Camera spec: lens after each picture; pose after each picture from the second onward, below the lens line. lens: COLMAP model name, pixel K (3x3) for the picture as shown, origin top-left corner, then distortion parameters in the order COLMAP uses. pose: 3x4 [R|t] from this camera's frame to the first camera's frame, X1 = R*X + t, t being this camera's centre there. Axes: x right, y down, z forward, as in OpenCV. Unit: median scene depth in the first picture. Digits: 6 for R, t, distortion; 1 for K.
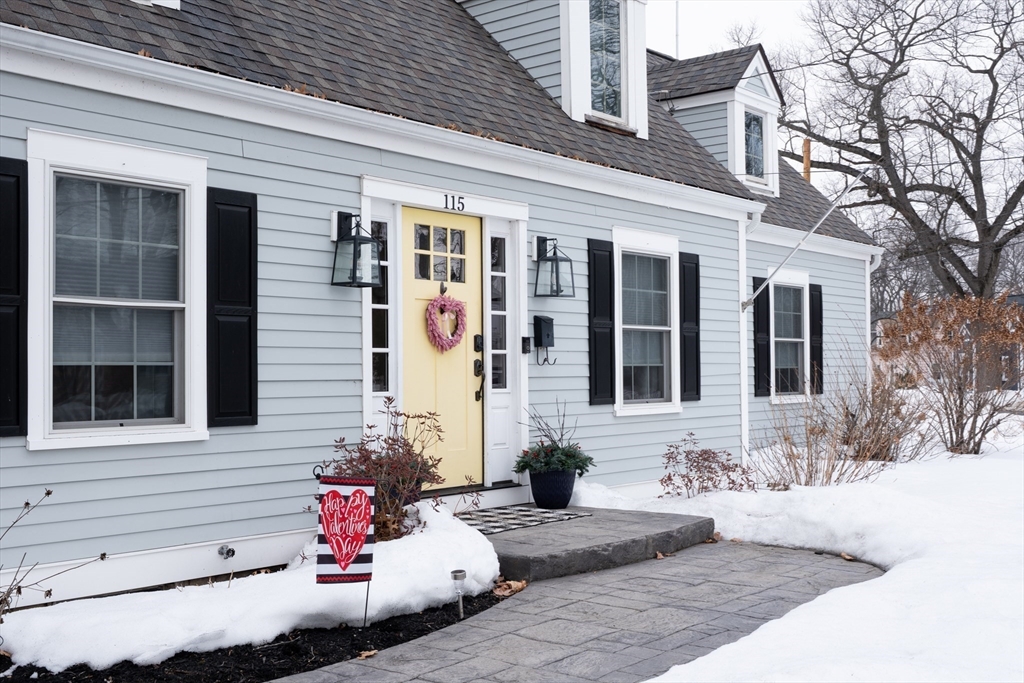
lens RADIAL K [[1171.3, 0, 511.9], [0, 1171.3, 342.4], [0, 0, 1]] dist [-0.008764, 0.000000]
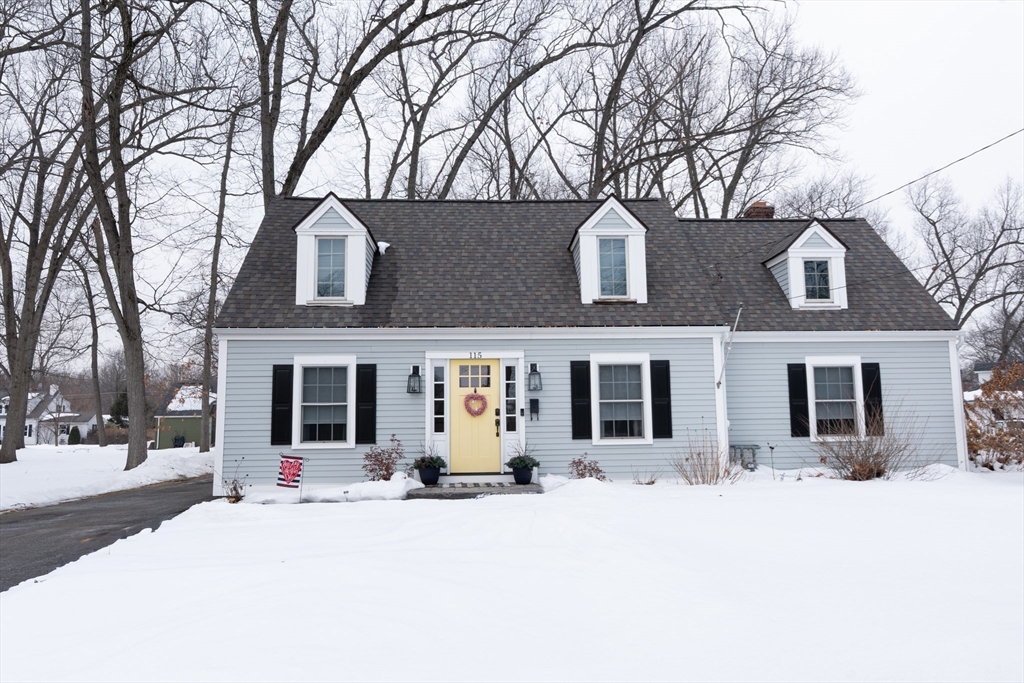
lens RADIAL K [[757.7, 0, 512.4], [0, 757.7, 341.1], [0, 0, 1]] dist [-0.000265, -0.000120]
pose [[0.663290, -0.093926, -0.742445, 1.162825], [0.028464, 0.994541, -0.100388, 0.012778], [0.747821, 0.045453, 0.662342, 0.002535]]
